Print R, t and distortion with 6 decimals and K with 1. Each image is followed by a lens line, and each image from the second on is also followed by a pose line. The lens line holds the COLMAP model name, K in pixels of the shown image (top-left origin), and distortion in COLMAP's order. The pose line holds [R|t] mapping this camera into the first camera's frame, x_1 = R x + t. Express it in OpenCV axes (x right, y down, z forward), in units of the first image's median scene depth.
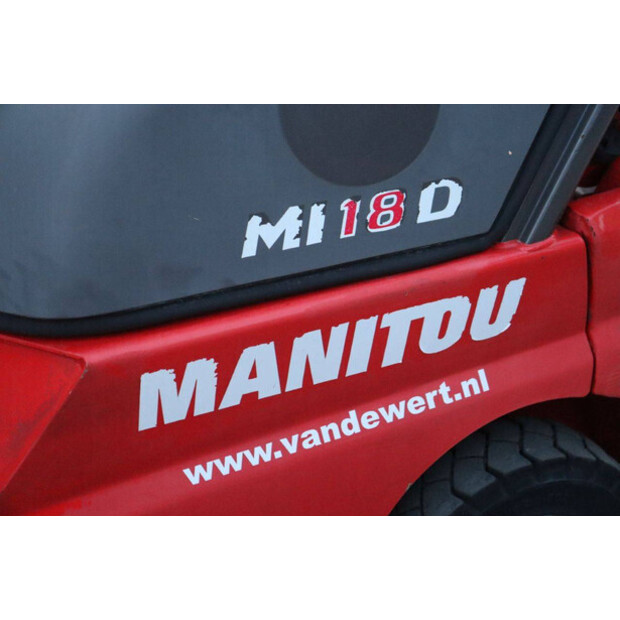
lens RADIAL K [[1040.7, 0, 315.1], [0, 1040.7, 306.2], [0, 0, 1]] dist [0.127677, 0.000000]
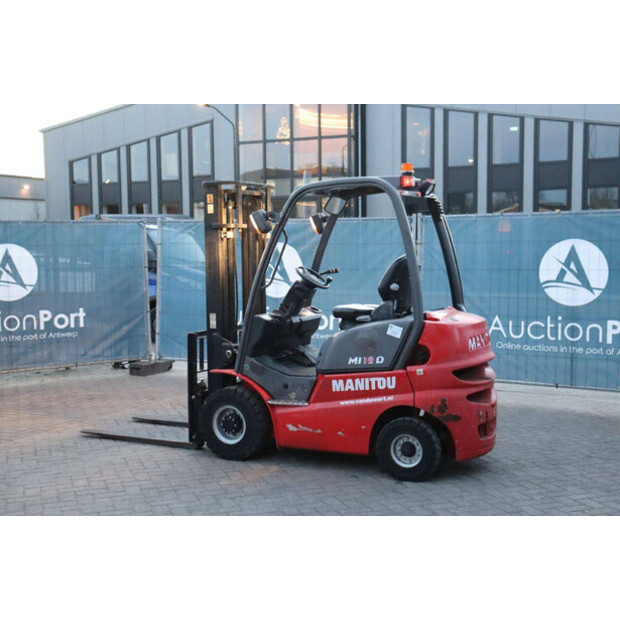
lens RADIAL K [[873.1, 0, 309.5], [0, 873.1, 304.6], [0, 0, 1]] dist [0.072817, 0.000000]
pose [[0.660172, 0.002150, -0.751111, 3.485503], [-0.308152, 0.912740, -0.268230, 1.038450], [0.684993, 0.408535, 0.603228, -2.332039]]
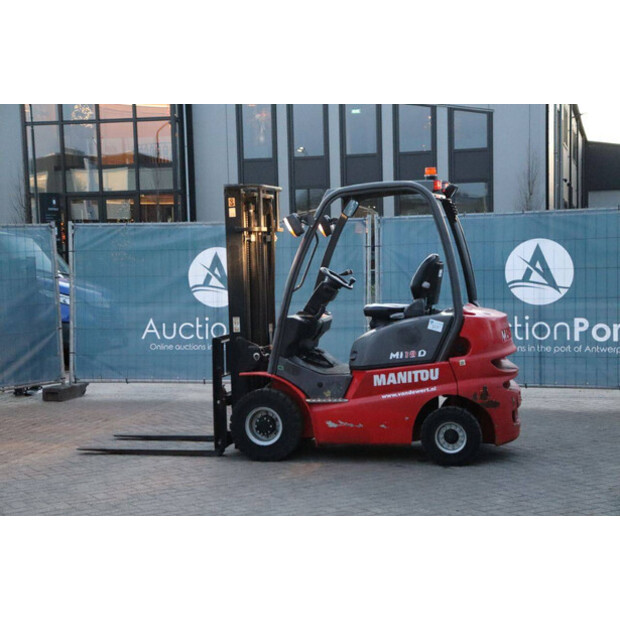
lens RADIAL K [[1126.1, 0, 307.9], [0, 1126.1, 307.5], [0, 0, 1]] dist [0.233258, 0.000000]
pose [[0.804052, -0.032911, -0.593647, 3.518307], [-0.215783, 0.914235, -0.342947, 2.072720], [0.554020, 0.403846, 0.727991, -4.328478]]
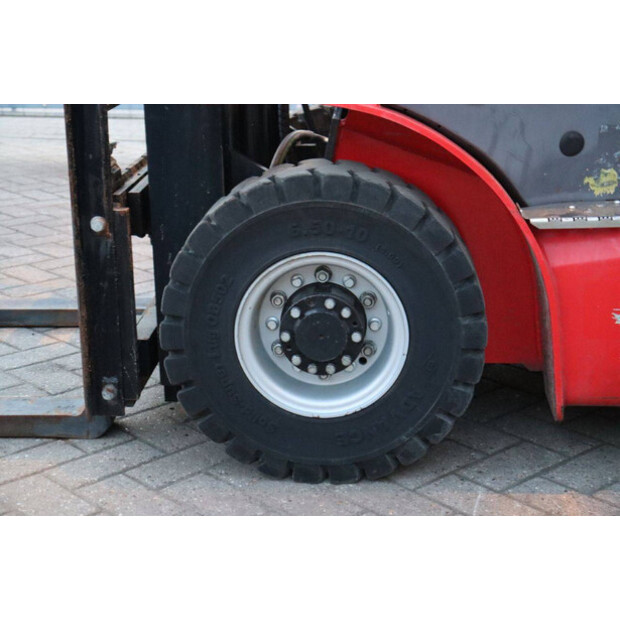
lens RADIAL K [[1126.1, 0, 309.8], [0, 1126.1, 312.1], [0, 0, 1]] dist [0.233258, 0.000000]
pose [[0.905495, 0.076076, -0.417482, -0.180970], [-0.150910, 0.977217, -0.149243, 0.632060], [0.396617, 0.198141, 0.896345, -0.562770]]
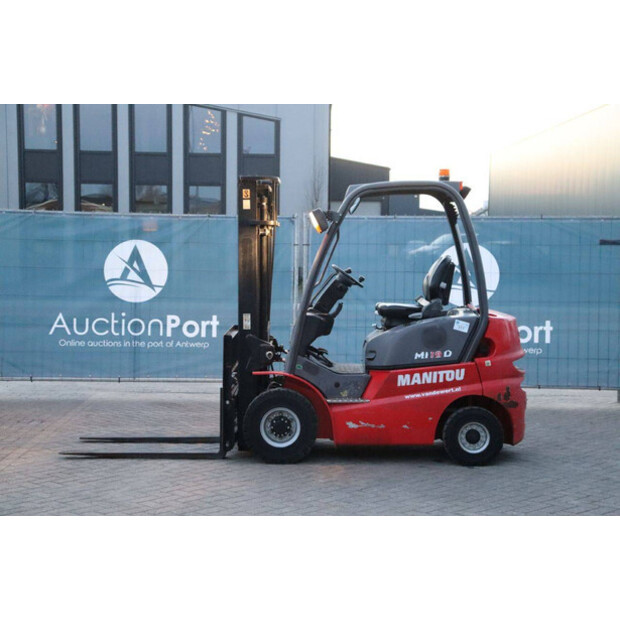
lens RADIAL K [[1088.4, 0, 308.3], [0, 1088.4, 303.4], [0, 0, 1]] dist [0.206012, 0.000000]
pose [[0.929213, -0.015262, -0.369228, 1.724970], [-0.140720, 0.909259, -0.391723, 2.257126], [0.341702, 0.415952, 0.842748, -4.823740]]
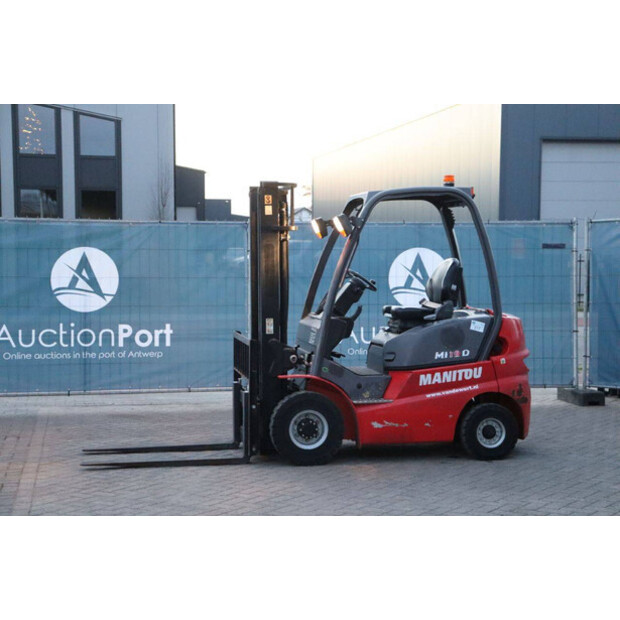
lens RADIAL K [[1153.6, 0, 308.0], [0, 1153.6, 303.7], [0, 0, 1]] dist [0.253776, 0.000000]
pose [[0.980091, -0.035086, -0.195425, 0.565338], [-0.050815, 0.907158, -0.417711, 2.631353], [0.191937, 0.419325, 0.887314, -5.609228]]
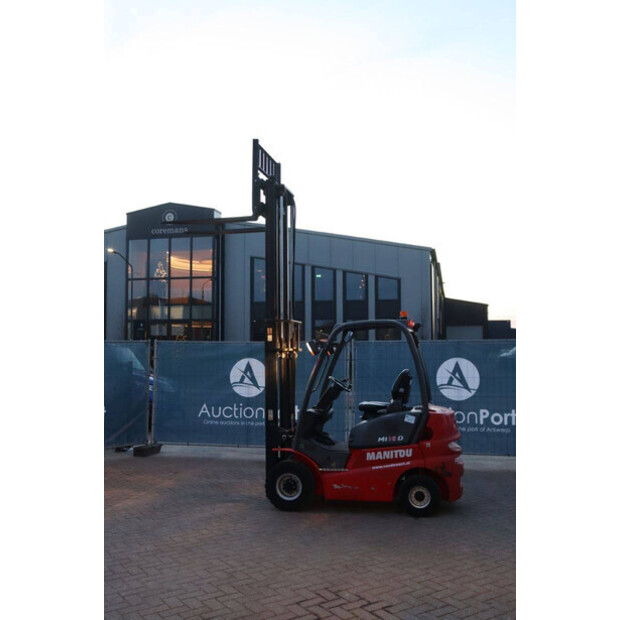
lens RADIAL K [[650.5, 0, 313.0], [0, 650.5, 303.4], [0, 0, 1]] dist [-0.061187, 0.000000]
pose [[0.831831, -0.088354, -0.547952, 2.622114], [-0.217233, 0.856663, -0.467907, 1.663882], [0.510752, 0.508253, 0.693406, -3.819377]]
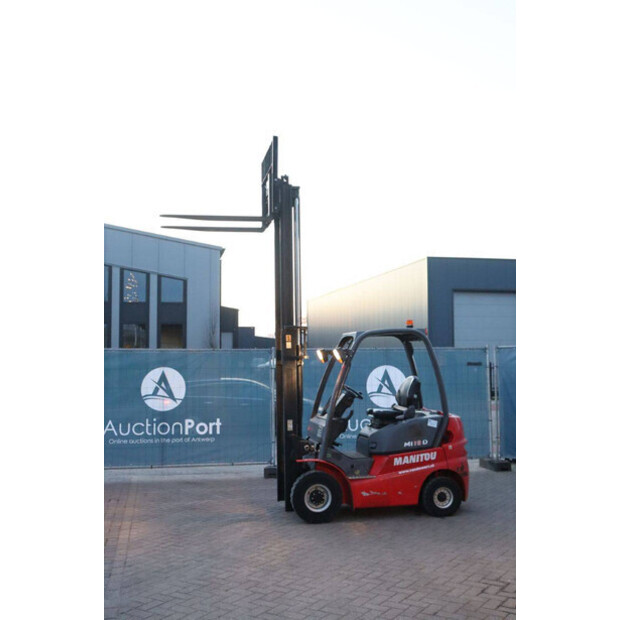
lens RADIAL K [[736.0, 0, 309.4], [0, 736.0, 301.2], [0, 0, 1]] dist [-0.007877, 0.000000]
pose [[0.981290, -0.065646, -0.181001, 0.372352], [-0.040232, 0.849417, -0.526187, 2.312322], [0.188287, 0.523624, 0.830883, -5.288288]]
